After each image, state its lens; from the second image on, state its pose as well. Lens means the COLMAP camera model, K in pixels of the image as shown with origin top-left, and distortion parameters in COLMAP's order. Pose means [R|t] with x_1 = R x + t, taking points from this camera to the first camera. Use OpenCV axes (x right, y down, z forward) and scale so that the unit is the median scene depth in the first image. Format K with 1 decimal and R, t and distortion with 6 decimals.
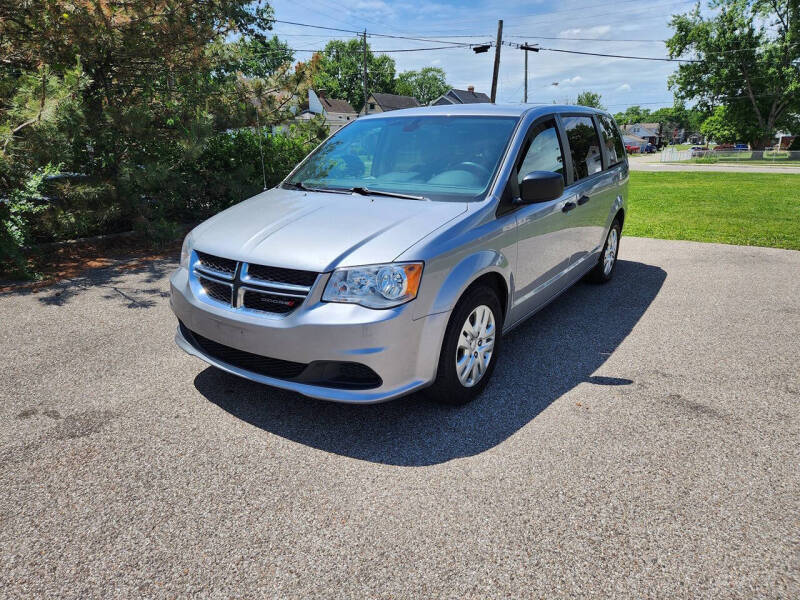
lens RADIAL K [[529.3, 0, 399.9], [0, 529.3, 296.5], [0, 0, 1]] dist [0.068075, -0.053726]
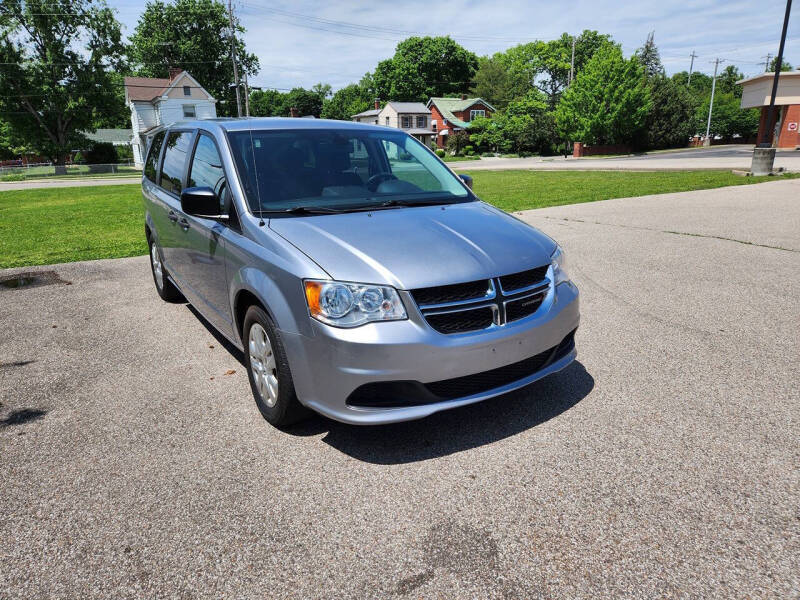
lens RADIAL K [[529.3, 0, 398.8], [0, 529.3, 302.4], [0, 0, 1]] dist [0.068075, -0.053726]
pose [[0.389565, -0.265227, 0.881983, -0.692543], [0.279801, 0.946457, 0.161029, -0.127346], [-0.877468, 0.184048, 0.442917, 0.410918]]
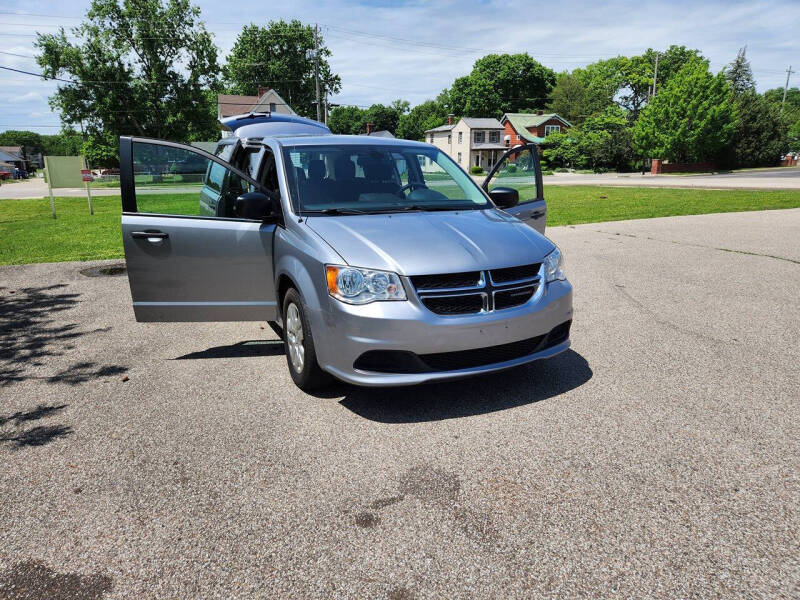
lens RADIAL K [[529.3, 0, 400.6], [0, 529.3, 292.9], [0, 0, 1]] dist [0.068075, -0.053726]
pose [[0.506324, -0.208234, 0.836824, -0.761006], [0.248846, 0.964407, 0.089416, -0.093129], [-0.825658, 0.162967, 0.540121, 0.304534]]
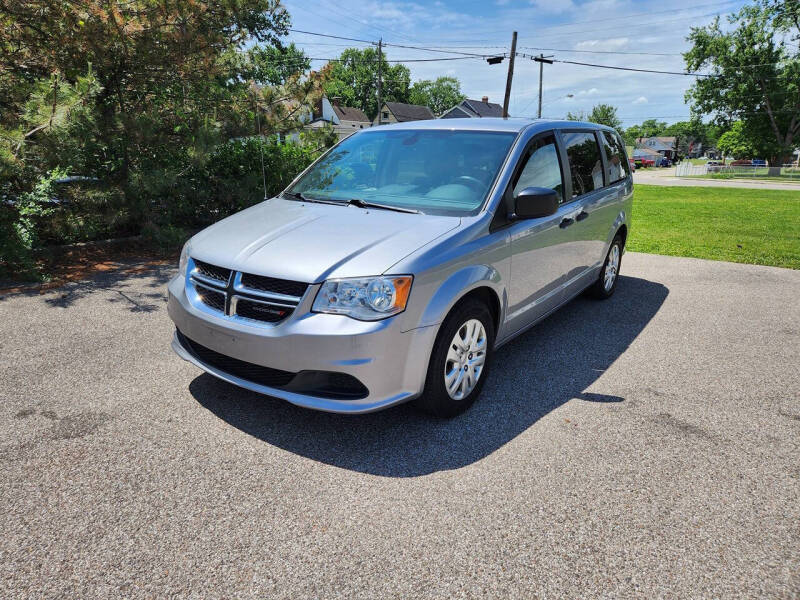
lens RADIAL K [[529.3, 0, 397.5], [0, 529.3, 303.4], [0, 0, 1]] dist [0.068075, -0.053726]
pose [[0.999427, 0.025700, -0.022022, 0.020495], [-0.025773, 0.999663, -0.003039, -0.004186], [0.021936, 0.003605, 0.999753, -0.006479]]
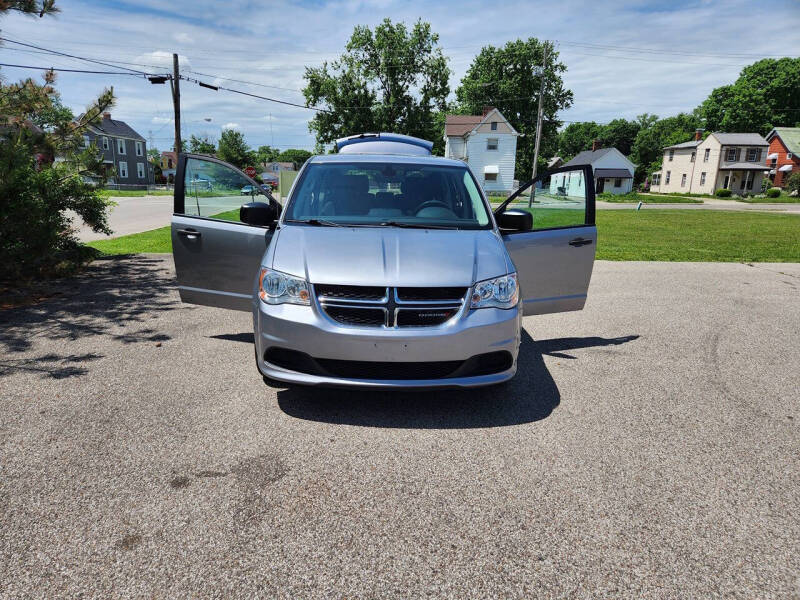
lens RADIAL K [[529.3, 0, 395.4], [0, 529.3, 303.2], [0, 0, 1]] dist [0.068075, -0.053726]
pose [[0.812786, -0.116311, 0.570833, -0.537584], [0.143748, 0.989610, -0.003038, -0.014176], [-0.564549, 0.084525, 0.821061, 0.025921]]
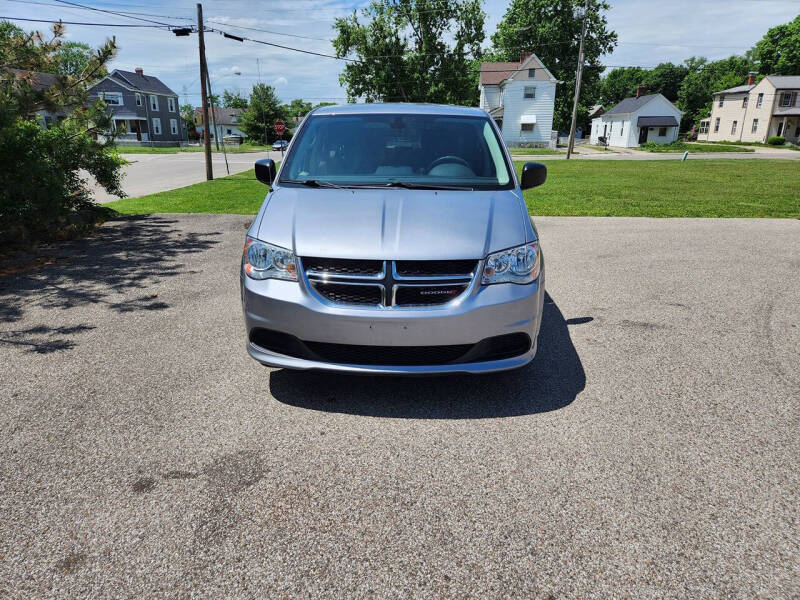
lens RADIAL K [[529.3, 0, 399.3], [0, 529.3, 292.2], [0, 0, 1]] dist [0.068075, -0.053726]
pose [[0.842937, -0.150684, 0.516480, -0.454957], [0.145117, 0.988077, 0.051432, -0.030202], [-0.518072, 0.031596, 0.854753, 0.074416]]
